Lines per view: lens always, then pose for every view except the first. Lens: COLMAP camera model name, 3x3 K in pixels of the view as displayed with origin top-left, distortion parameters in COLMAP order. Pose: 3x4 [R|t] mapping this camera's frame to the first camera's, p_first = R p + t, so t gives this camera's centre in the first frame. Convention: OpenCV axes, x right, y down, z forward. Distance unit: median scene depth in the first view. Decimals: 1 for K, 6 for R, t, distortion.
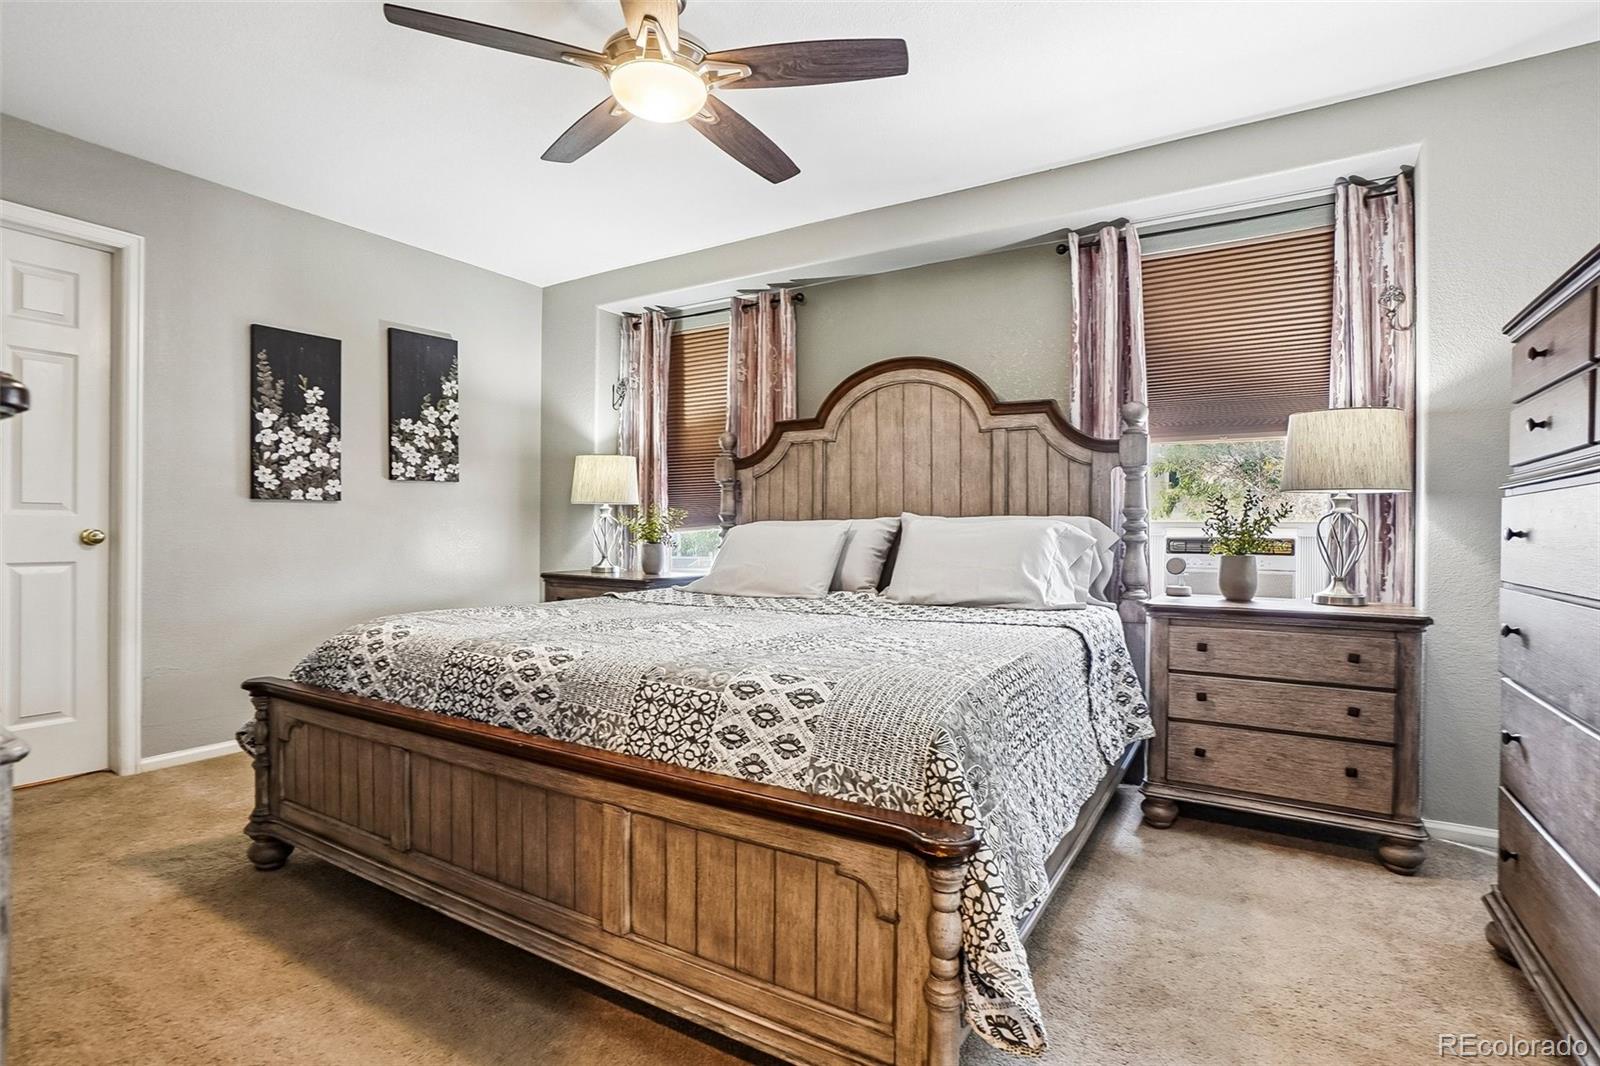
lens RADIAL K [[773.9, 0, 800.0], [0, 773.9, 533.0], [0, 0, 1]] dist [-0.032552, 0.000062]
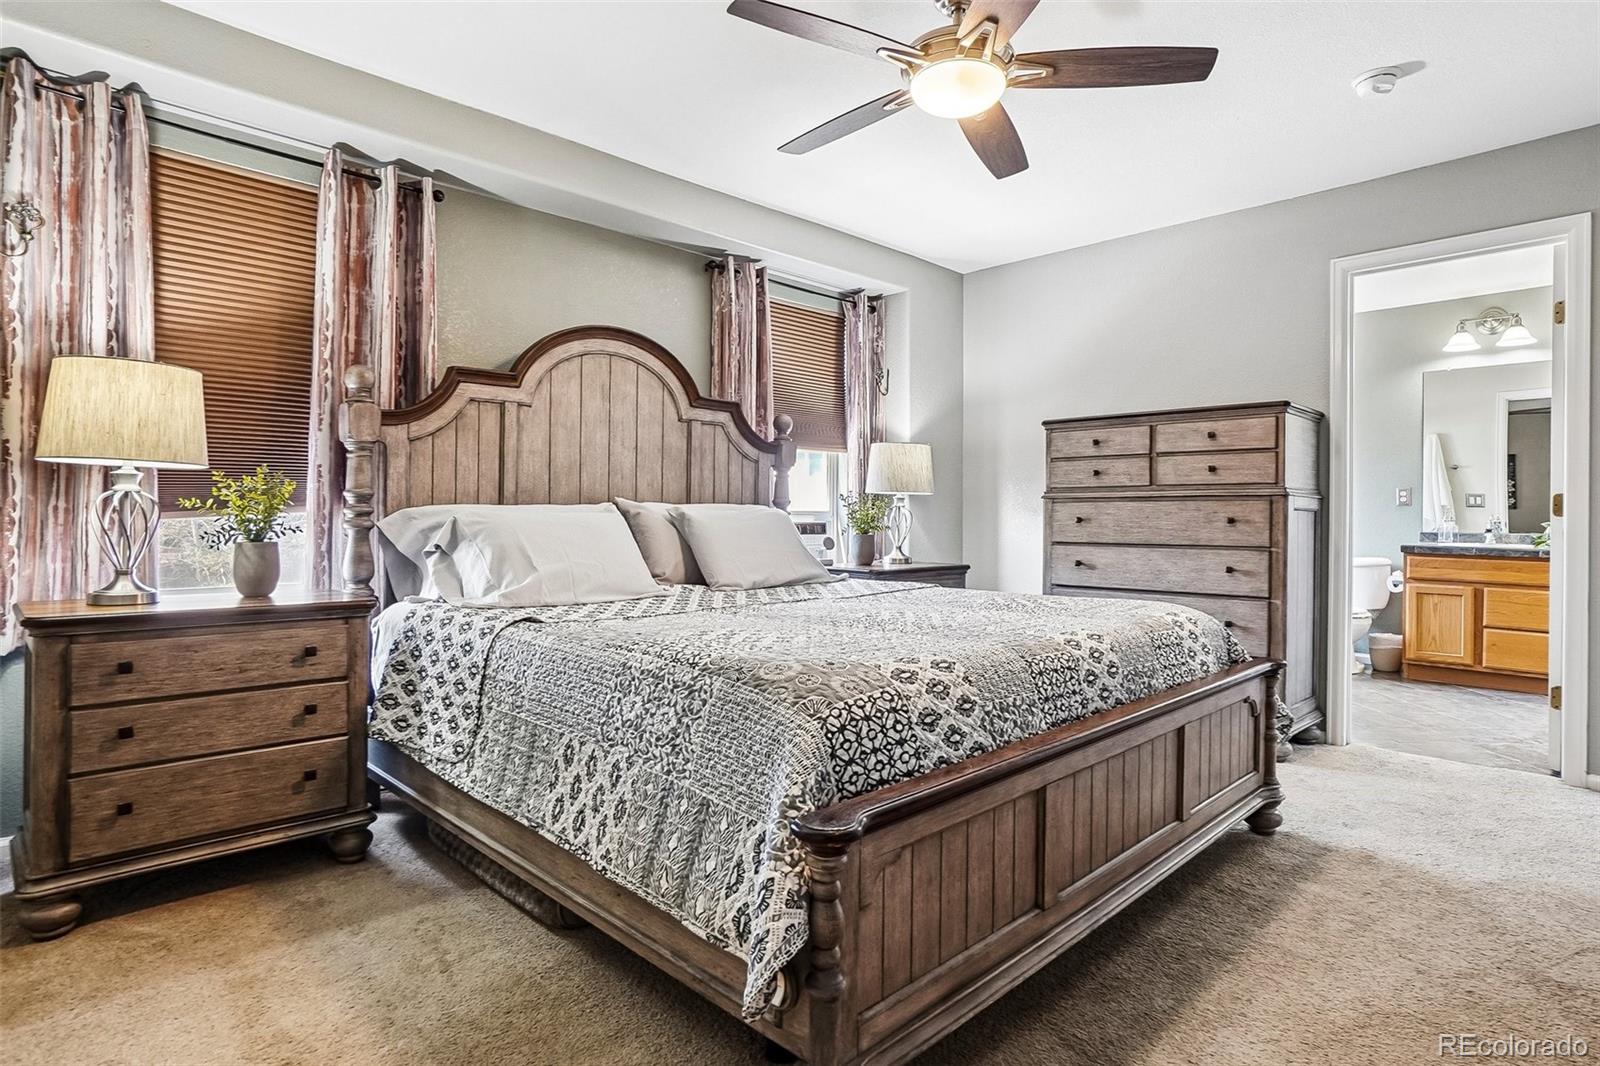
lens RADIAL K [[842.2, 0, 800.5], [0, 842.2, 518.8], [0, 0, 1]] dist [-0.051608, 0.028180]
pose [[0.254267, -0.003903, 0.967126, -0.788236], [-0.000077, 0.999992, 0.004055, -0.005721], [-0.967134, -0.001105, 0.254265, 0.553023]]
